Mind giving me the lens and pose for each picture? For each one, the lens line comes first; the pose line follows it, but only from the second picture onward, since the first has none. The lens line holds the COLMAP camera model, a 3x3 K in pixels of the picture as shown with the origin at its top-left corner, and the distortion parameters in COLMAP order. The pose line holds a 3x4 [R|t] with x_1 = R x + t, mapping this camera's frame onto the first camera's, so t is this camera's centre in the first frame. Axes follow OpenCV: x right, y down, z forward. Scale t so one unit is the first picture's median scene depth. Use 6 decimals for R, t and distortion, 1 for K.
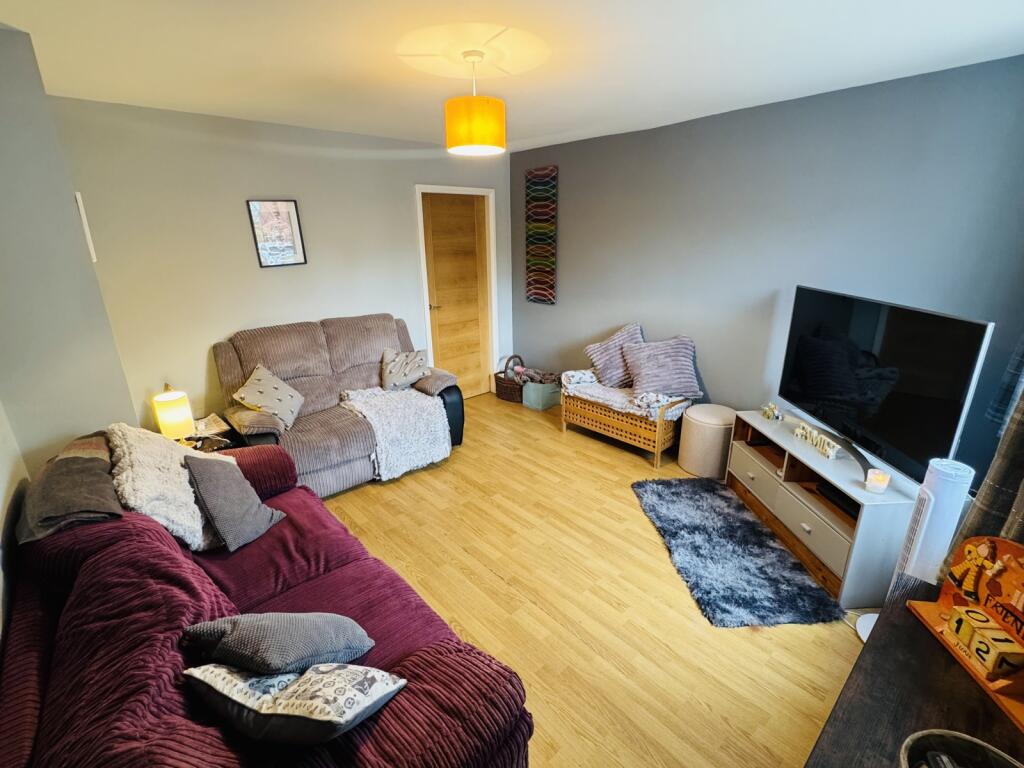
lens RADIAL K [[473.1, 0, 512.0], [0, 473.1, 384.0], [0, 0, 1]] dist [-0.000339, -0.000045]
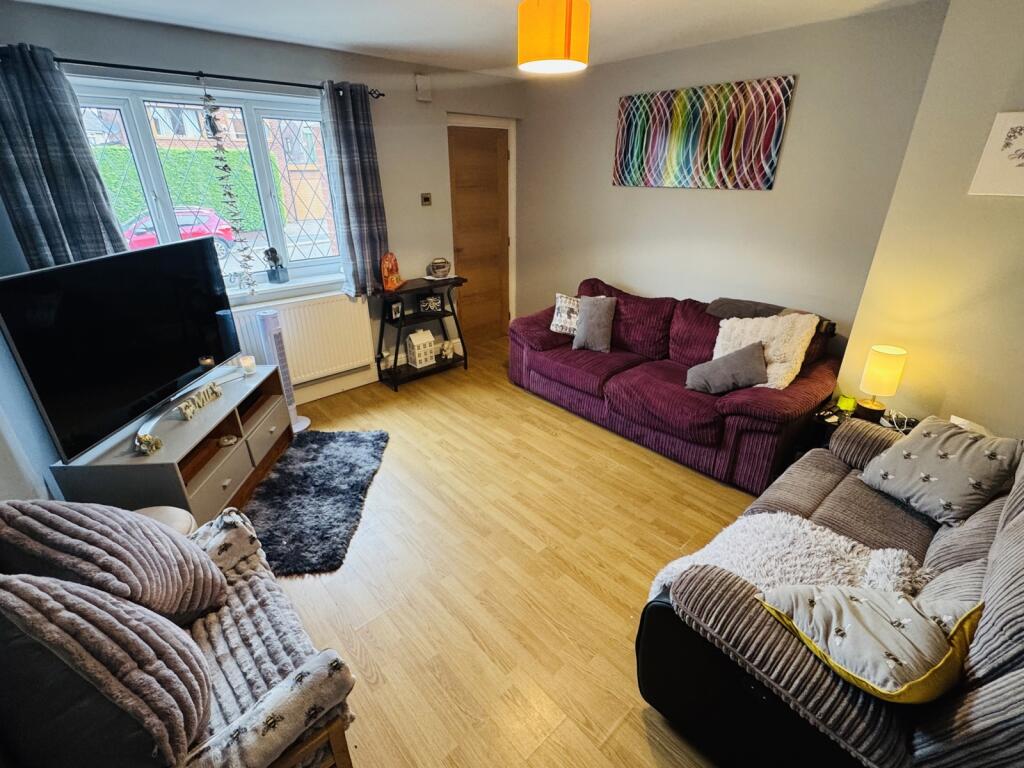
lens RADIAL K [[473.1, 0, 512.0], [0, 473.1, 384.0], [0, 0, 1]] dist [-0.000339, -0.000045]
pose [[-0.999814, 0.016876, 0.009382, -0.002149], [0.018811, 0.741655, 0.670518, -0.515731], [0.004358, 0.670569, -0.741834, 1.619364]]
